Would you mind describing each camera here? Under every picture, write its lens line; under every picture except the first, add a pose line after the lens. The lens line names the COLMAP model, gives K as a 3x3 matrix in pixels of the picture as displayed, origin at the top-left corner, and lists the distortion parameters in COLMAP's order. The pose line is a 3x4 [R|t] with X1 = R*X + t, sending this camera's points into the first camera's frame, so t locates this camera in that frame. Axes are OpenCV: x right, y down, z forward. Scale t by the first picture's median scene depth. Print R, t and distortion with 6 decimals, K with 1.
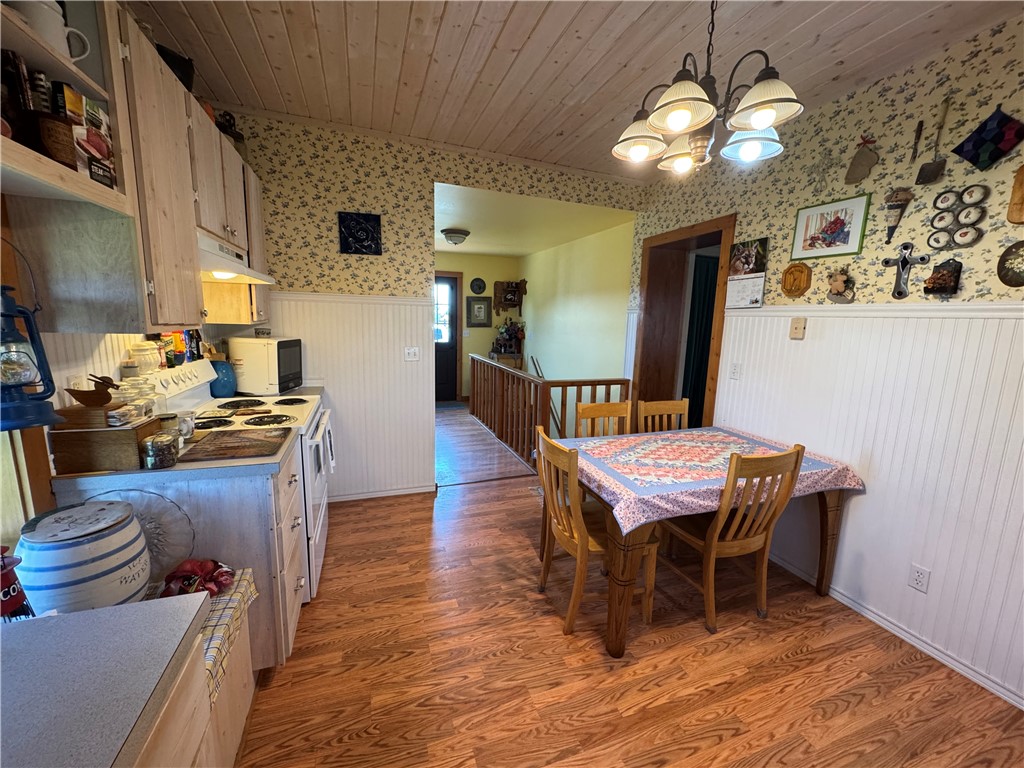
lens RADIAL K [[410.8, 0, 513.0], [0, 410.8, 382.8], [0, 0, 1]] dist [-0.000425, -0.000014]
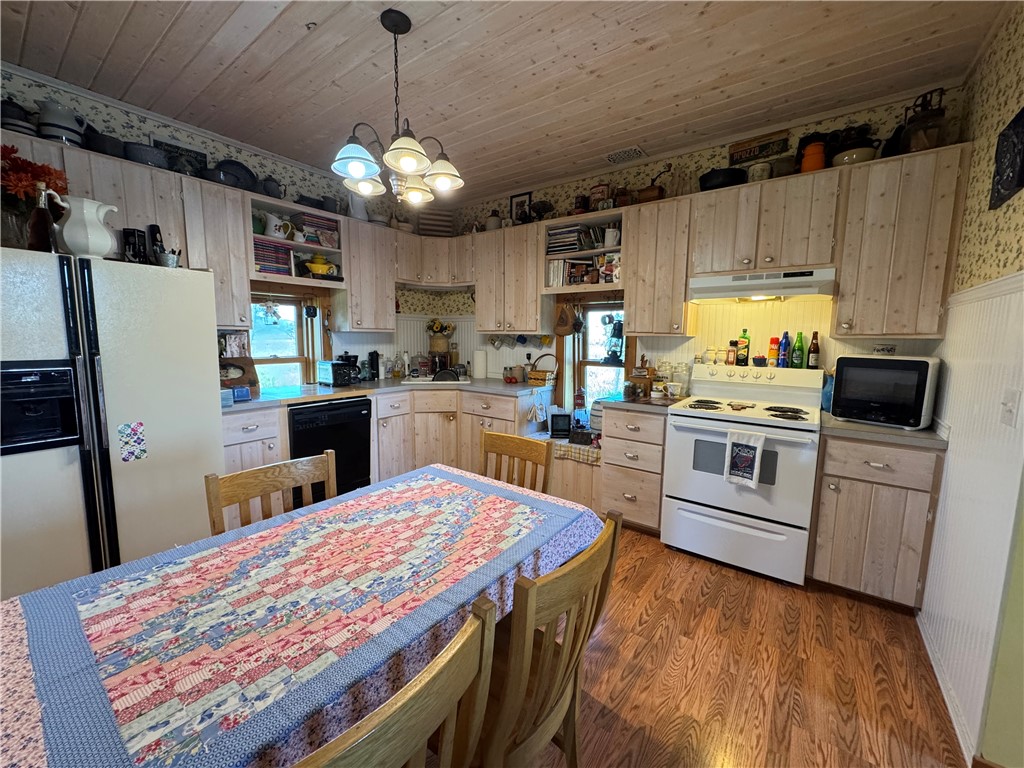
lens RADIAL K [[410.8, 0, 515.0], [0, 410.8, 386.6], [0, 0, 1]] dist [-0.000425, -0.000014]
pose [[-0.832485, 0.028537, -0.553312, 0.564470], [-0.121084, 0.965161, 0.231954, -0.181973], [0.540655, 0.260095, -0.800027, 1.544458]]
